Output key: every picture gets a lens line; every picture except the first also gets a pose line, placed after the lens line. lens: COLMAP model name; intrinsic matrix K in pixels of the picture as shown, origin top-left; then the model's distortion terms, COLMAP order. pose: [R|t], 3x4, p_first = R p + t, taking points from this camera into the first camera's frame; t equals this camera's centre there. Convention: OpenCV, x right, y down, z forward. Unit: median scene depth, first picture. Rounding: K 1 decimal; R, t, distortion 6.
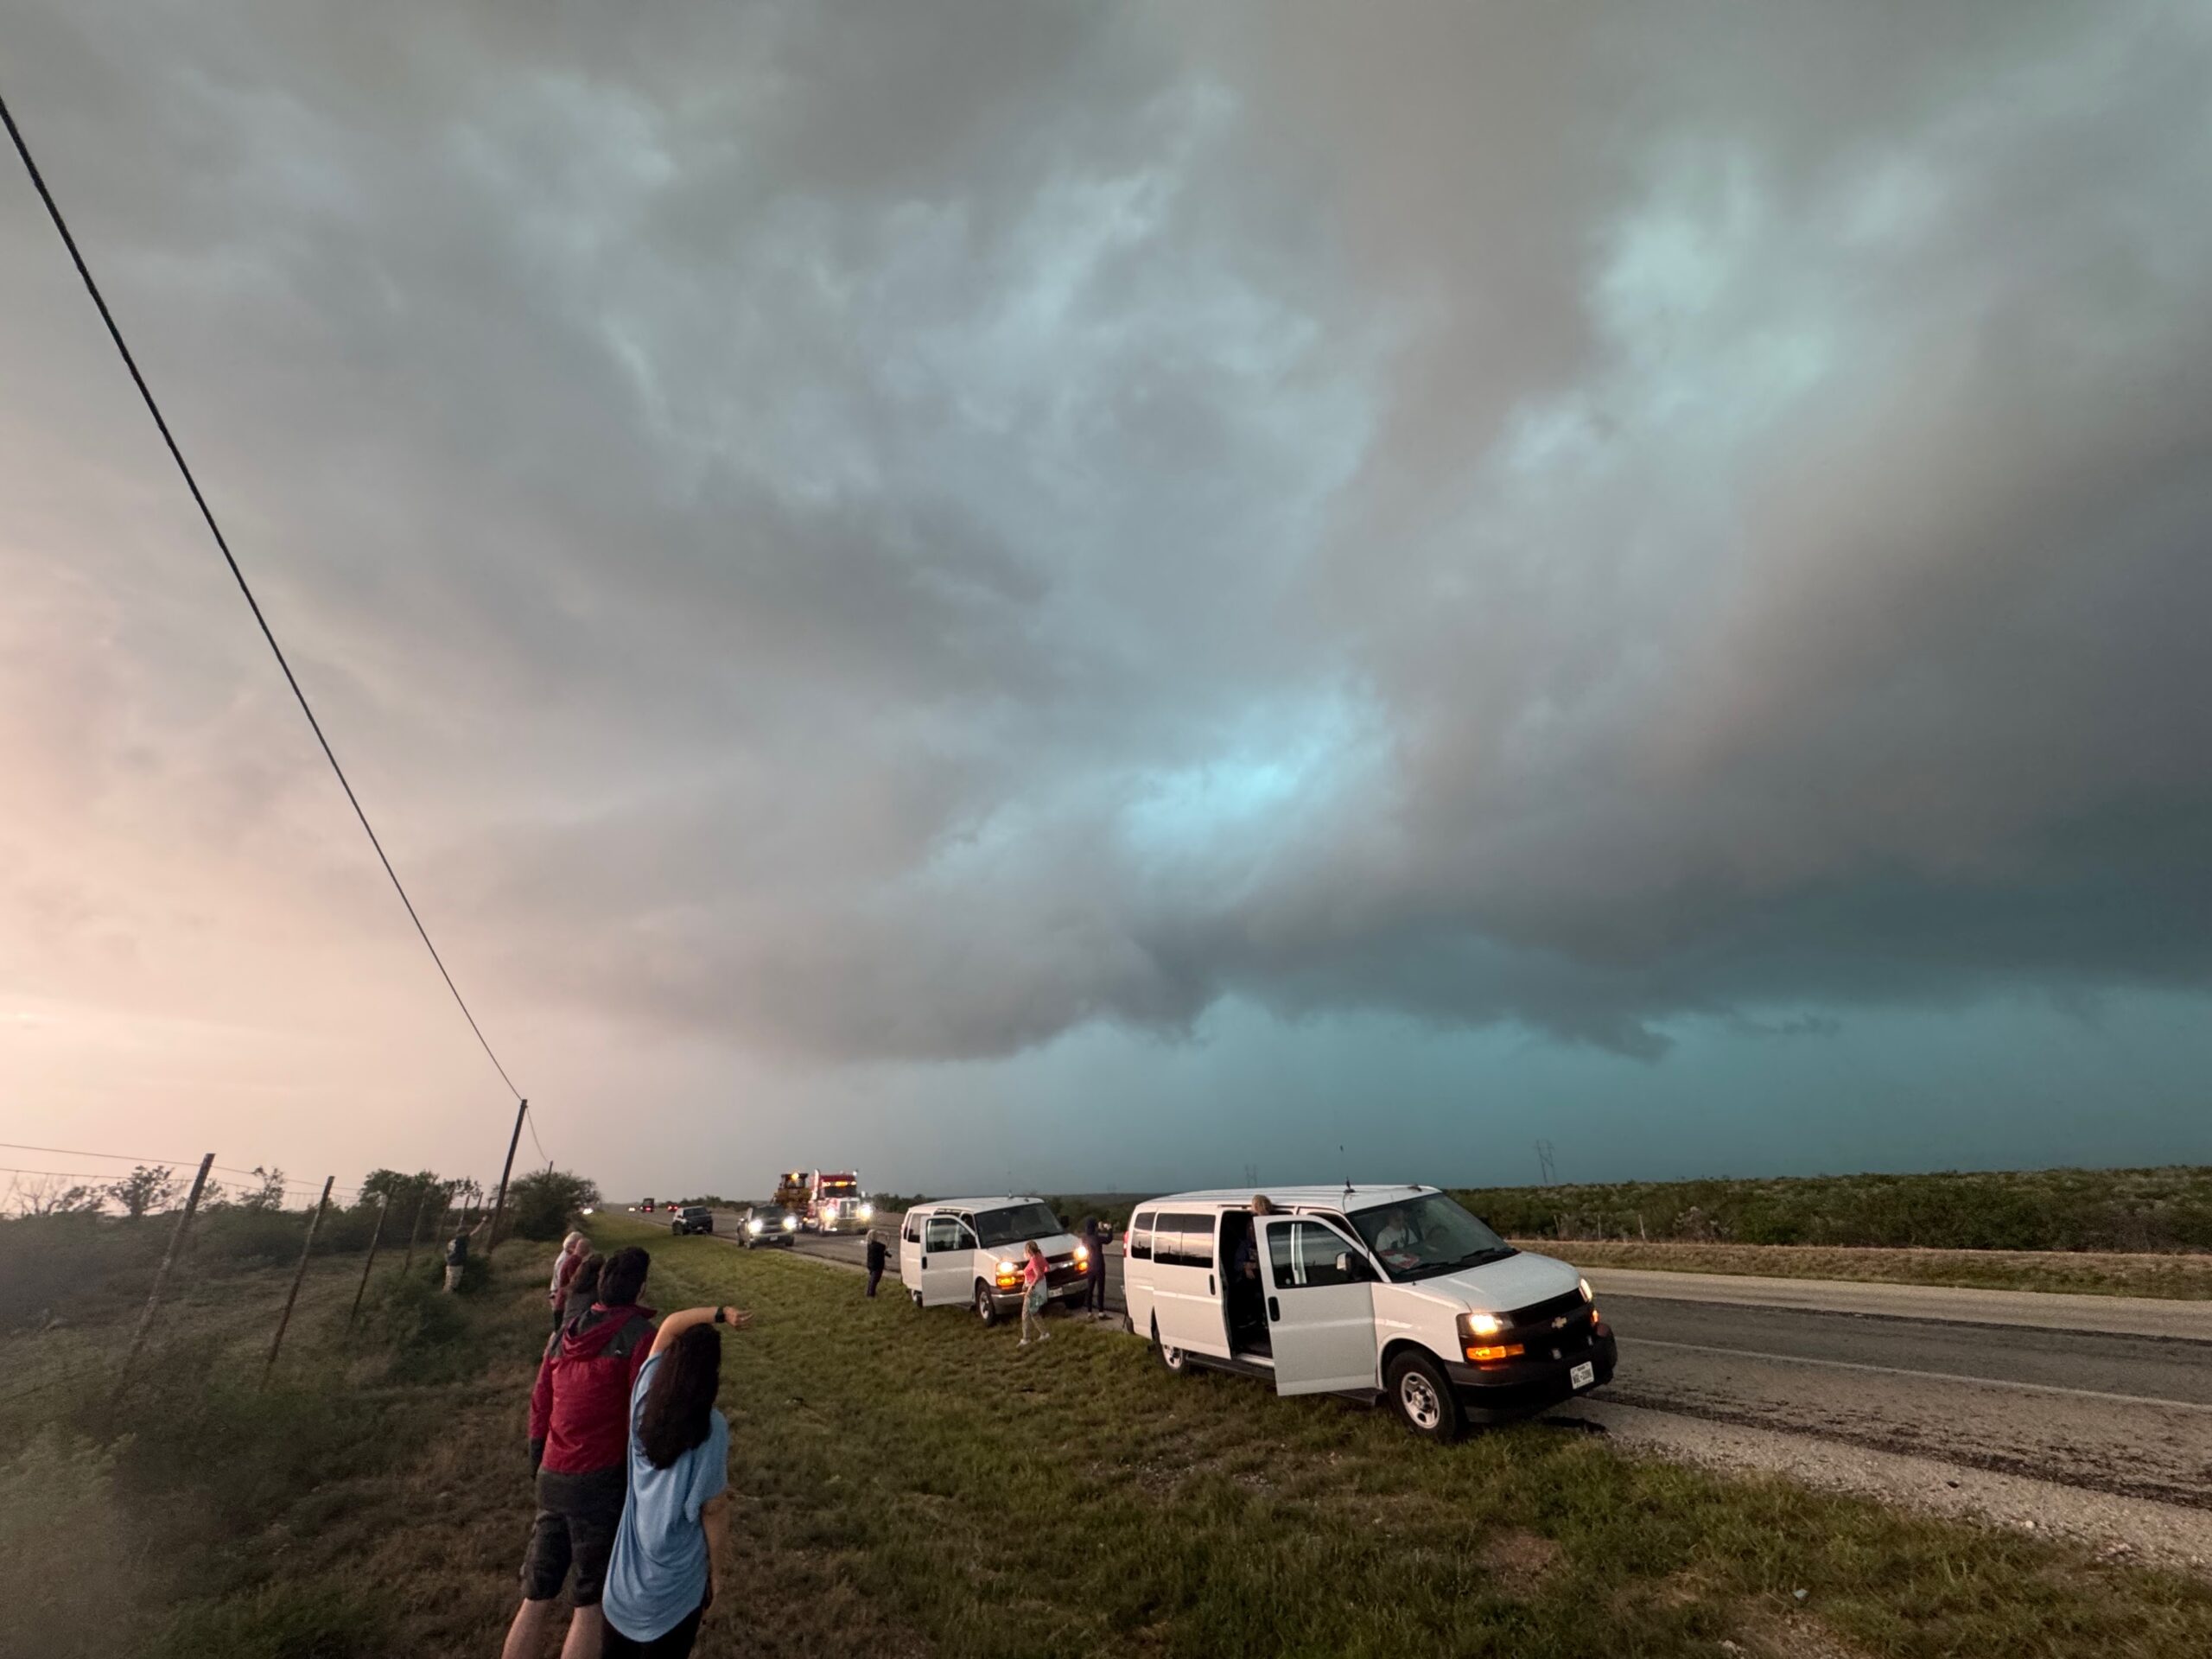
lens RADIAL K [[890.2, 0, 1105.6], [0, 890.2, 780.7], [0, 0, 1]] dist [0.000476, -0.001324]
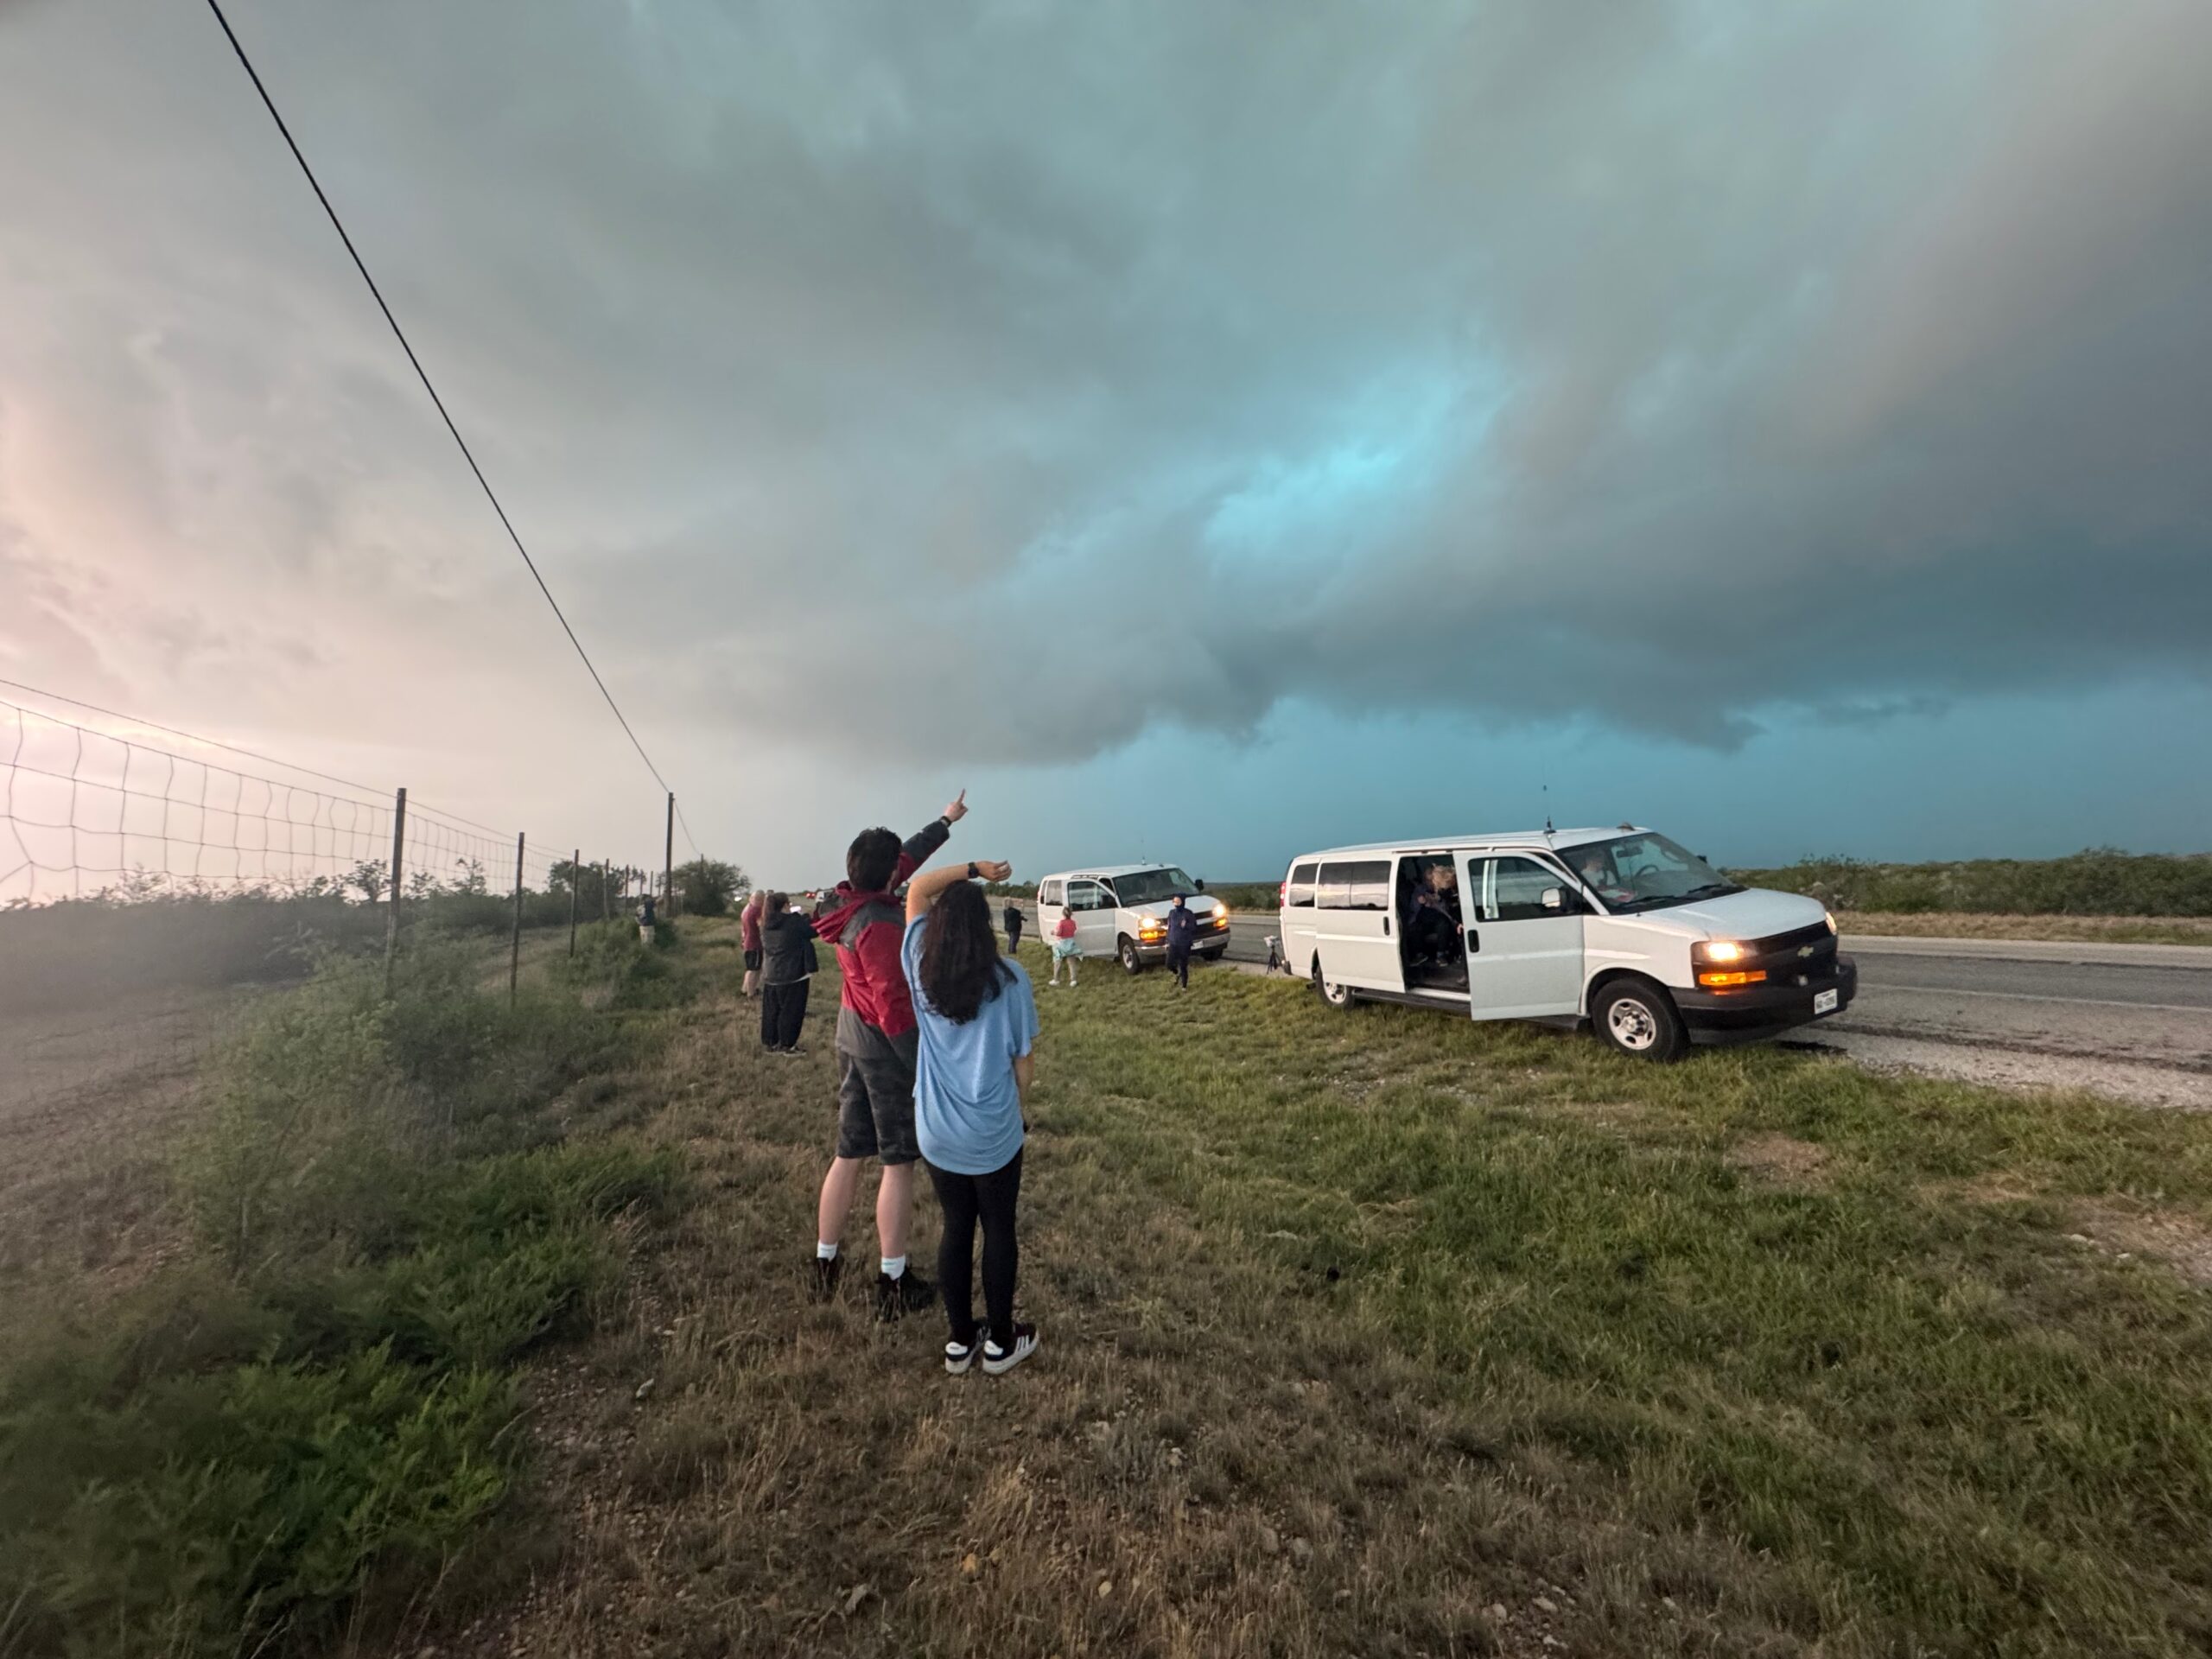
lens RADIAL K [[890.2, 0, 1085.1], [0, 890.2, 771.1], [0, 0, 1]] dist [0.000476, -0.001324]
pose [[0.994008, -0.020382, -0.107391, -0.116749], [0.051457, 0.954044, 0.295216, 0.114238], [0.096439, -0.298973, 0.949376, 0.105948]]
